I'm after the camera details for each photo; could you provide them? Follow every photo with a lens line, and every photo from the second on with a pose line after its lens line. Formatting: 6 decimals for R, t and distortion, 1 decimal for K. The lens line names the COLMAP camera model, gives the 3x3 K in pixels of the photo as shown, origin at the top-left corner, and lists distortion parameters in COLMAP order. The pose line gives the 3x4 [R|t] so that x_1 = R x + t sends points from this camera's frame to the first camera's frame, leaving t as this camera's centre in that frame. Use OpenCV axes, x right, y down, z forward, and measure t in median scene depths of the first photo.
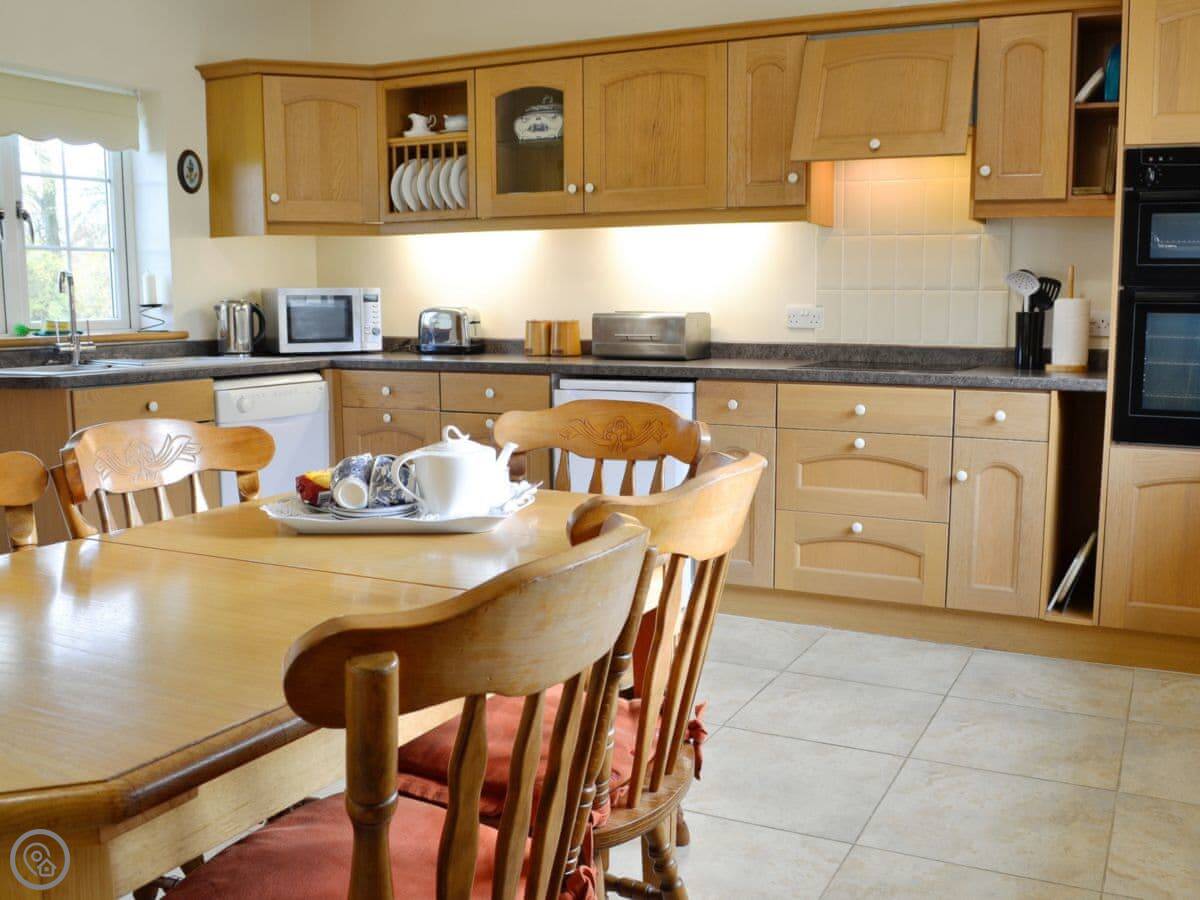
lens RADIAL K [[1131.2, 0, 642.2], [0, 1131.2, 453.3], [0, 0, 1]] dist [-0.086690, -0.013627]
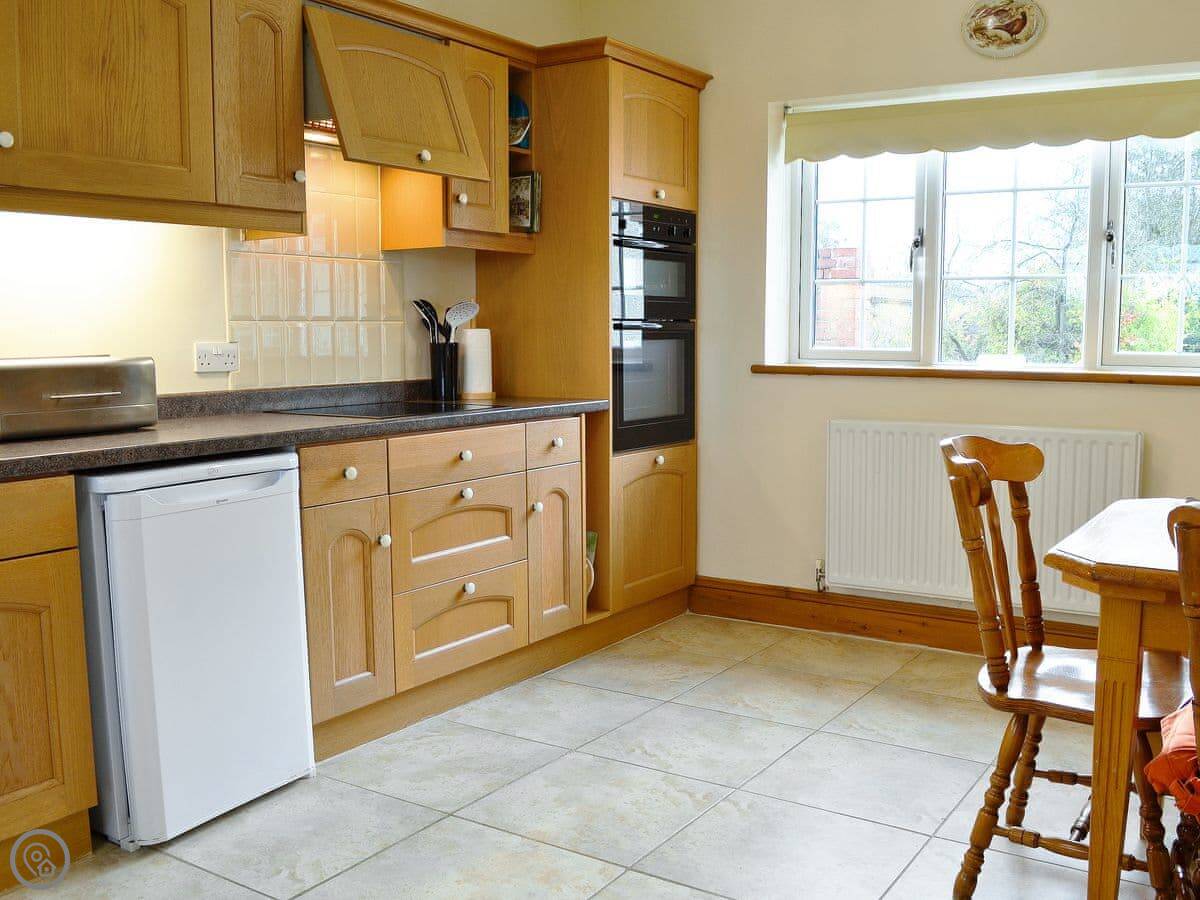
lens RADIAL K [[1131.2, 0, 642.2], [0, 1131.2, 453.3], [0, 0, 1]] dist [-0.086690, -0.013627]
pose [[0.111147, -0.107415, 0.987982, -0.704854], [0.134725, 0.986593, 0.092107, -0.109428], [-0.984630, 0.122868, 0.124129, 0.793106]]
